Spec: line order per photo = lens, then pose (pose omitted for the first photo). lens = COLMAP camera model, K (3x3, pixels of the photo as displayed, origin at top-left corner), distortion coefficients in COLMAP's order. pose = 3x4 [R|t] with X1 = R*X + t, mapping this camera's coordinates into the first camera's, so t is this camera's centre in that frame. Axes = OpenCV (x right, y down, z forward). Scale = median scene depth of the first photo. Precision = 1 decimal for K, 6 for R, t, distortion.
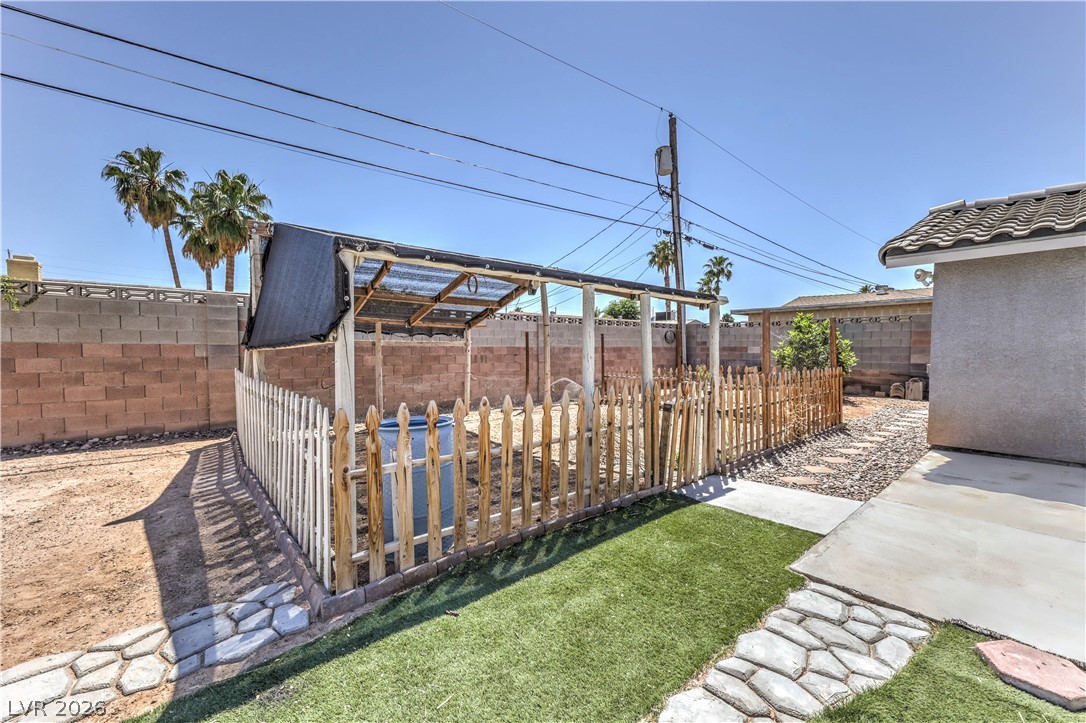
lens RADIAL K [[440.2, 0, 543.8], [0, 440.2, 367.2], [0, 0, 1]] dist [0.012792, 0.000208]
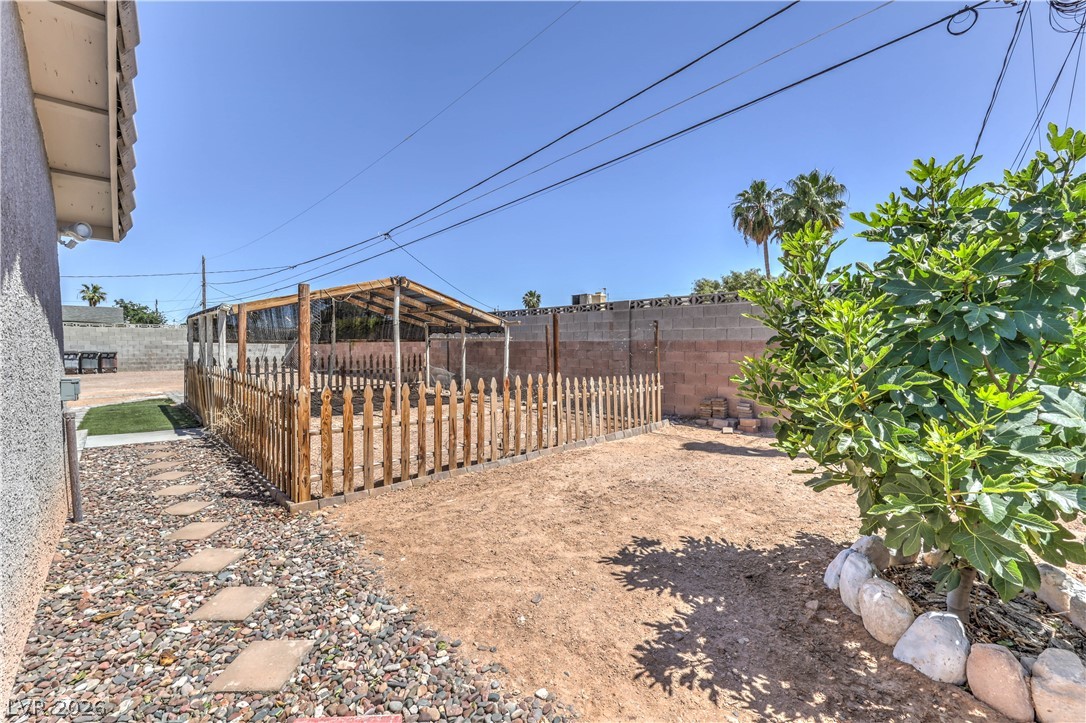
lens RADIAL K [[444.5, 0, 548.0], [0, 444.5, 358.8], [0, 0, 1]] dist [0.003499, 0.000644]
pose [[0.065944, 0.037853, -0.997105, 0.921710], [-0.038939, 0.998617, 0.035335, -0.044170], [0.997063, 0.036496, 0.067327, 0.967436]]
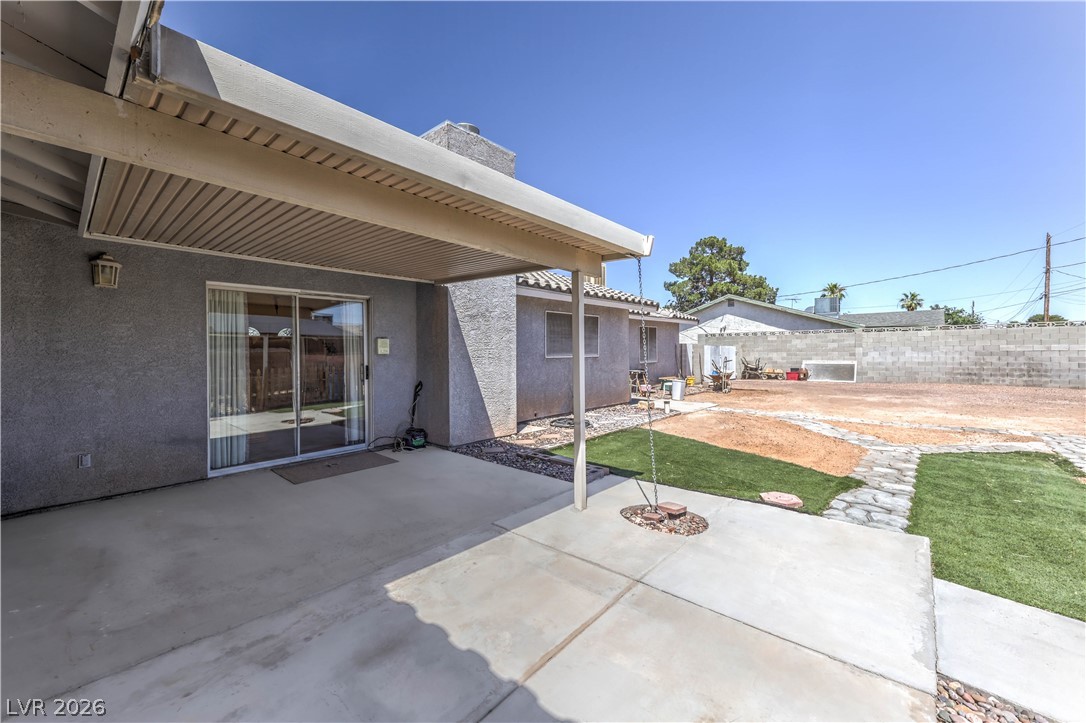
lens RADIAL K [[430.9, 0, 538.1], [0, 430.9, 355.0], [0, 0, 1]] dist [0.001172, 0.000079]
pose [[-0.990984, 0.011600, -0.133477, 0.481675], [0.005559, 0.998947, 0.045540, -0.026871], [0.133865, 0.044388, -0.990005, 0.548757]]
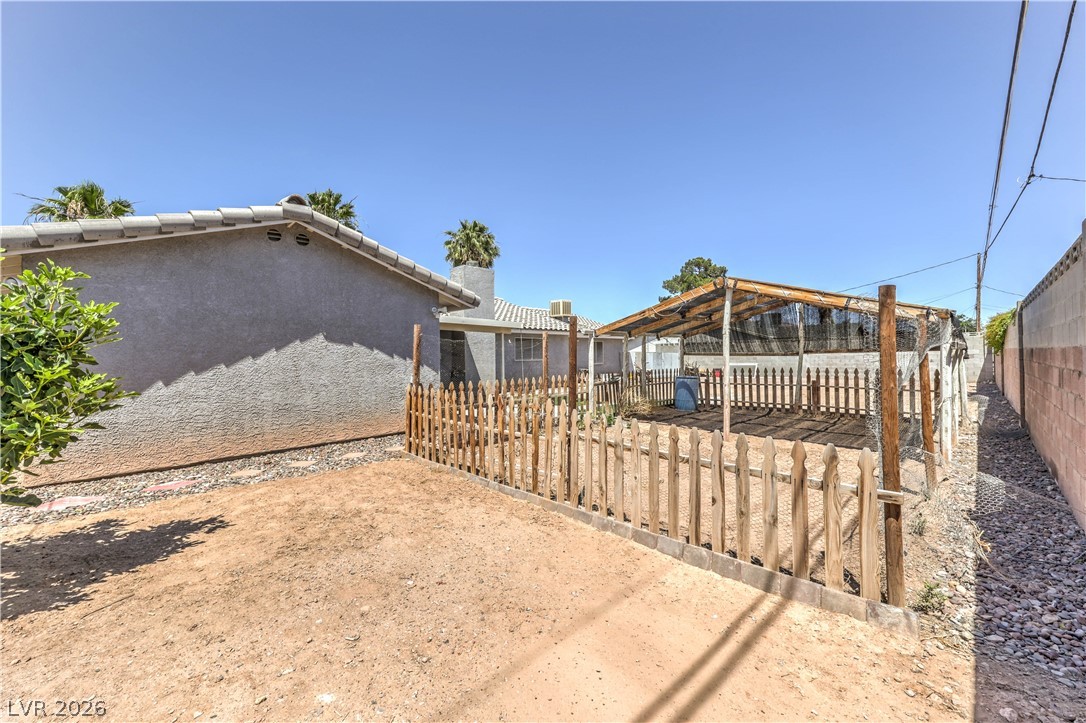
lens RADIAL K [[430.9, 0, 538.1], [0, 430.9, 355.0], [0, 0, 1]] dist [0.001172, 0.000079]
pose [[-0.997965, 0.014582, -0.062069, 0.370604], [0.012523, 0.999362, 0.033443, -0.061773], [0.062517, 0.032598, -0.997511, 1.436516]]
